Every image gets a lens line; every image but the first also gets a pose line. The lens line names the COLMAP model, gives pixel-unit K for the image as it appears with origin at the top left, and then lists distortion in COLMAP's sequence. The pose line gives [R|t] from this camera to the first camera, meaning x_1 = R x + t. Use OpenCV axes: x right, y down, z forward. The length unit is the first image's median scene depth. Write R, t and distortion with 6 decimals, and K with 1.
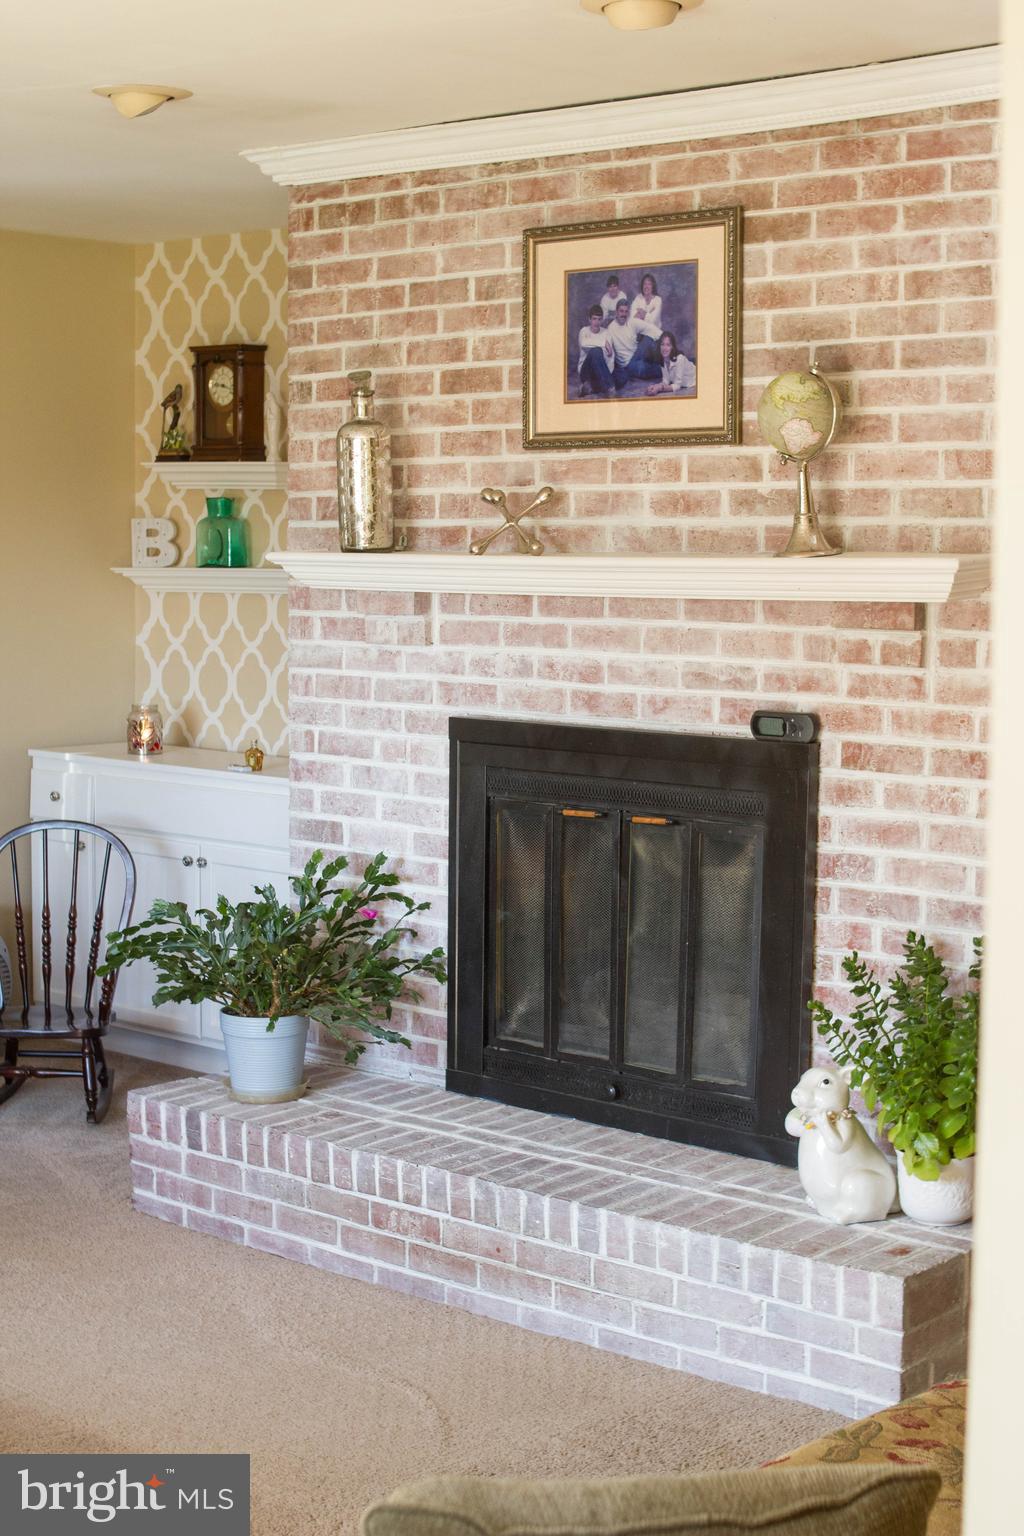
lens RADIAL K [[2439.9, 0, 512.5], [0, 2439.9, 745.8], [0, 0, 1]] dist [-0.139032, 0.095898]
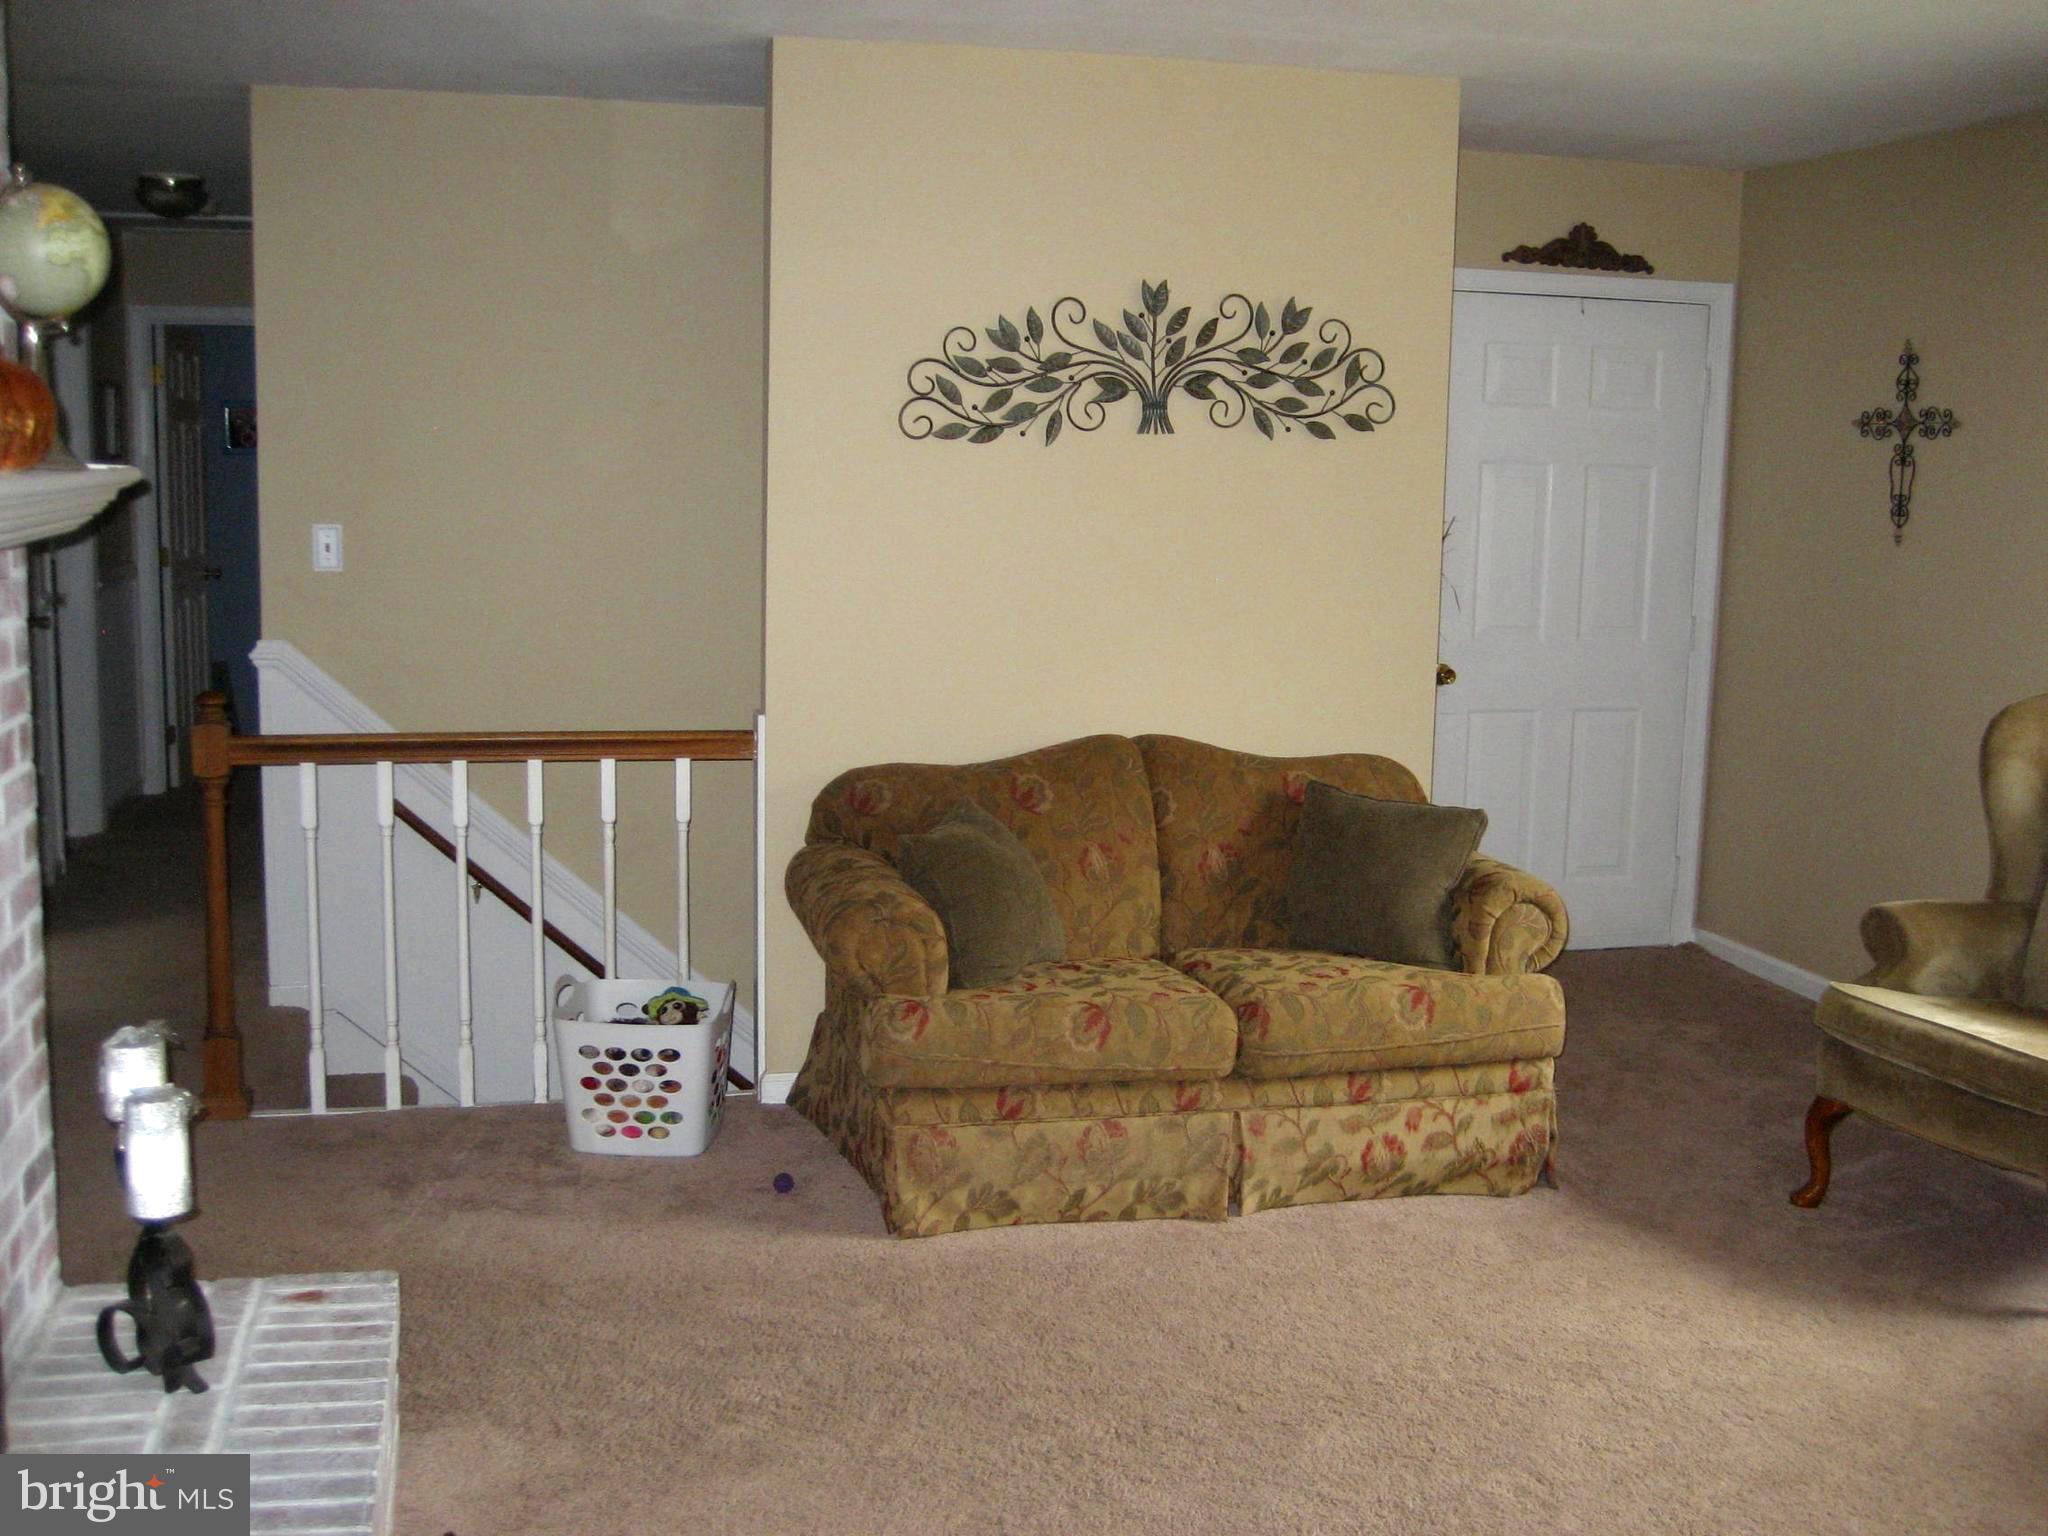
lens RADIAL K [[2112.8, 0, 1024.0], [0, 2112.8, 768.0], [0, 0, 1]] dist [-0.156451, 0.205246]
pose [[-0.827169, -0.105683, 0.551926, -0.360661], [0.019897, 0.976033, 0.216711, -0.104126], [-0.561601, 0.190238, -0.805242, 1.186377]]
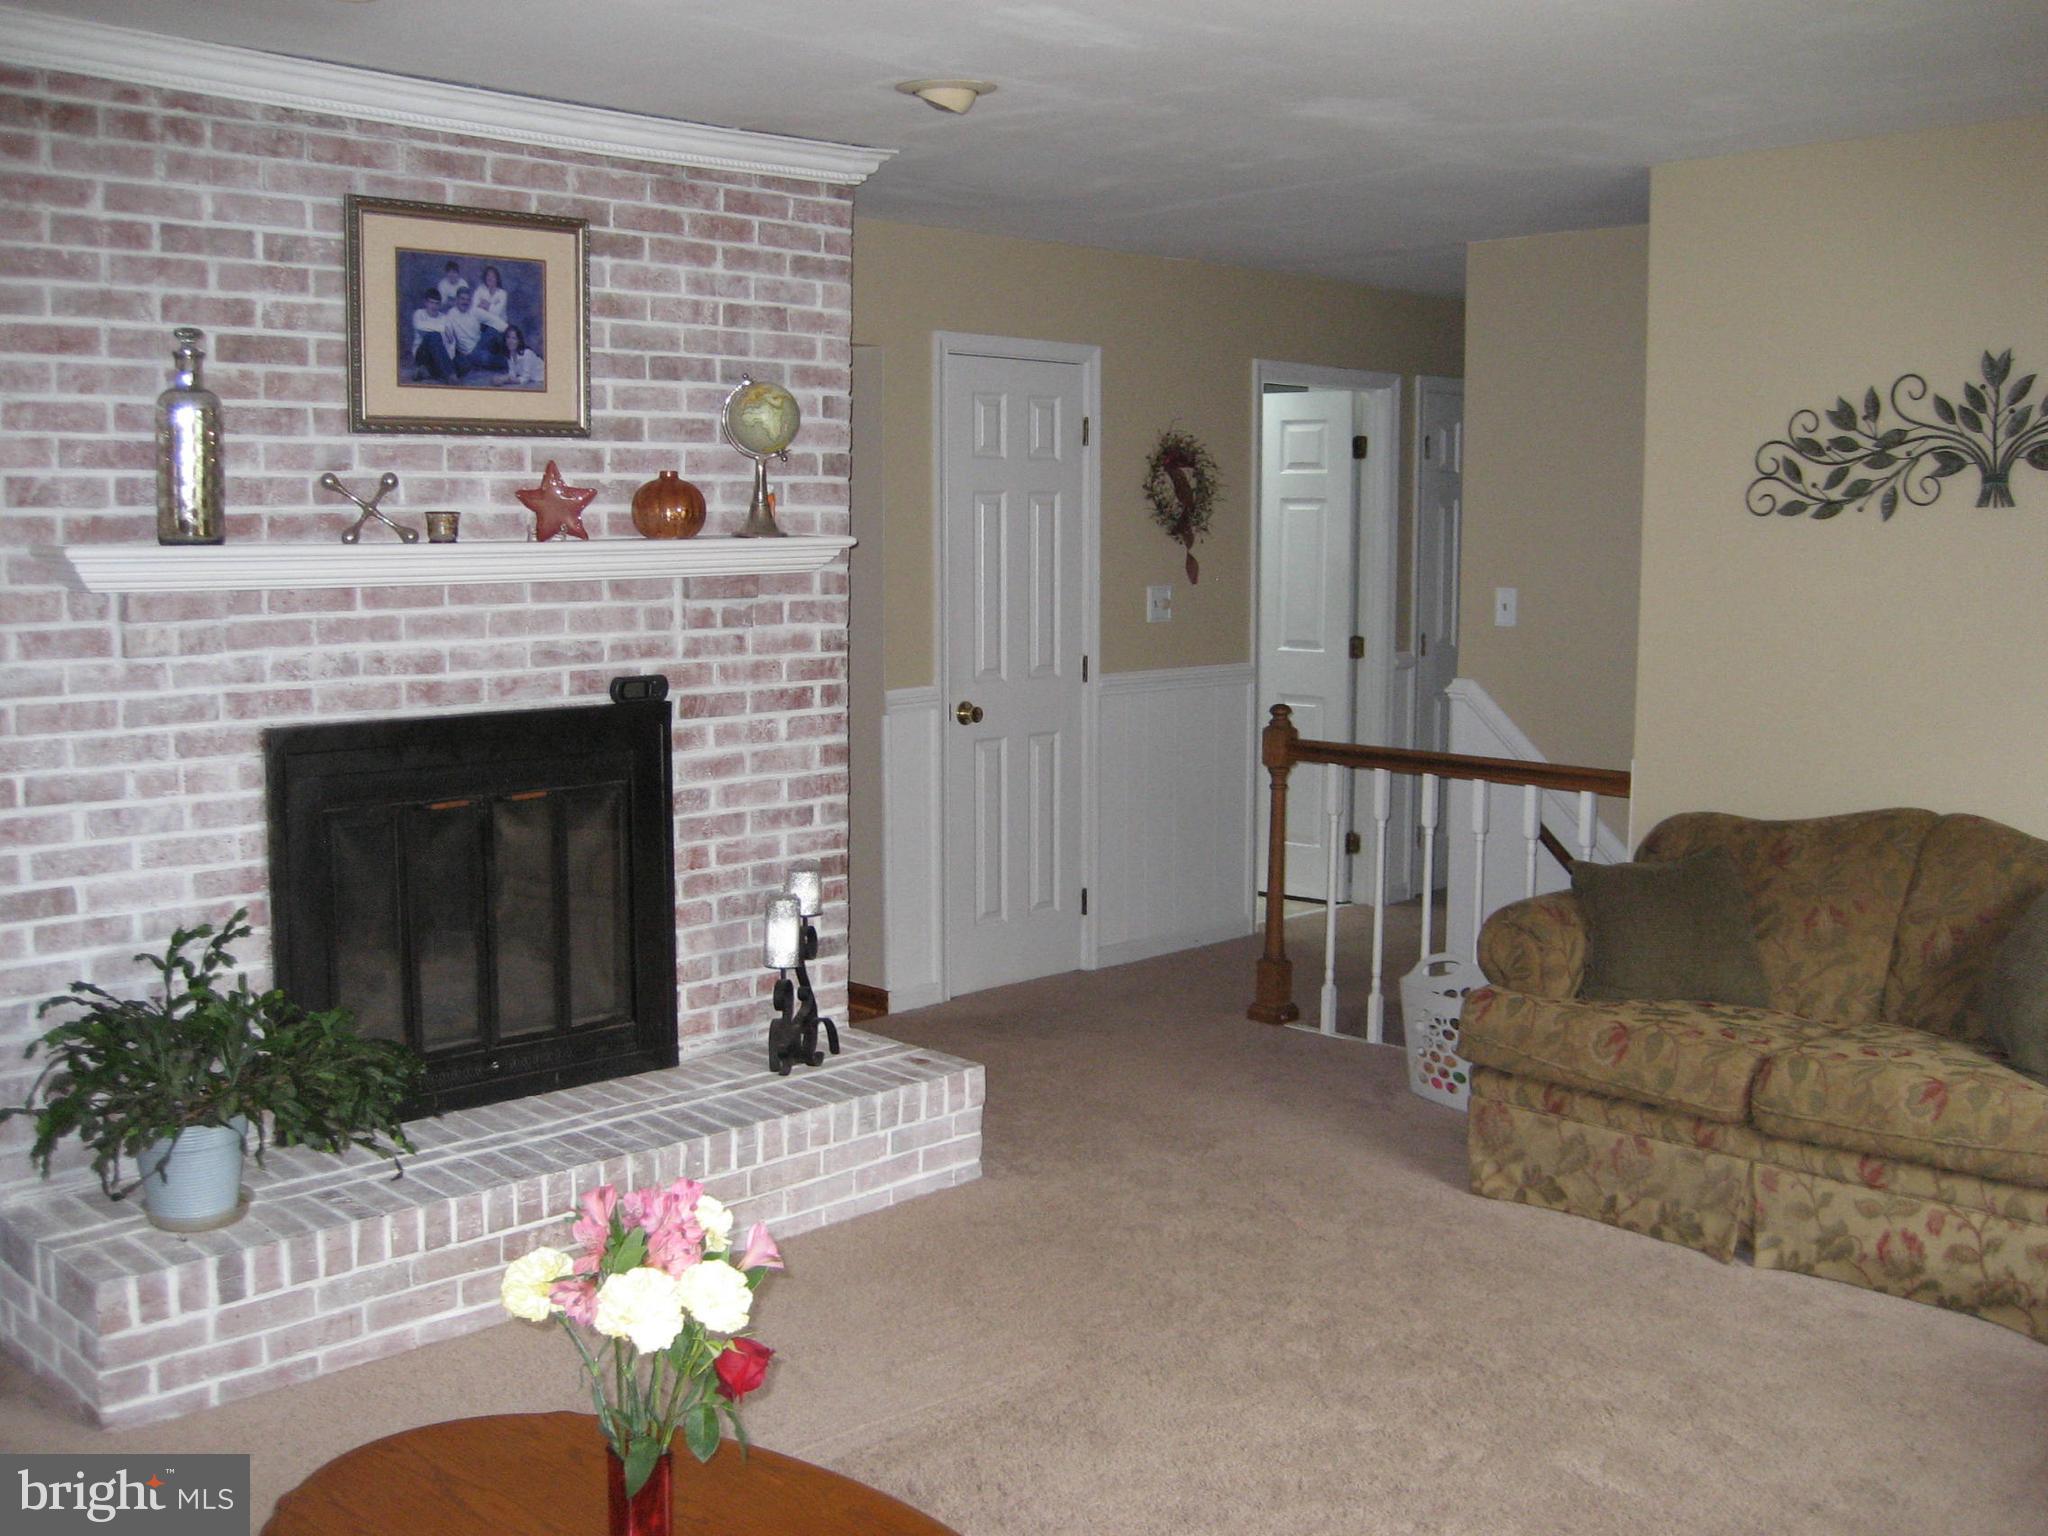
lens RADIAL K [[2112.8, 0, 1024.0], [0, 2112.8, 768.0], [0, 0, 1]] dist [-0.156451, 0.205246]
pose [[0.043959, -0.125792, 0.991082, -0.814543], [0.077388, 0.989489, 0.122158, -0.073834], [-0.996031, 0.071328, 0.053232, 0.733433]]
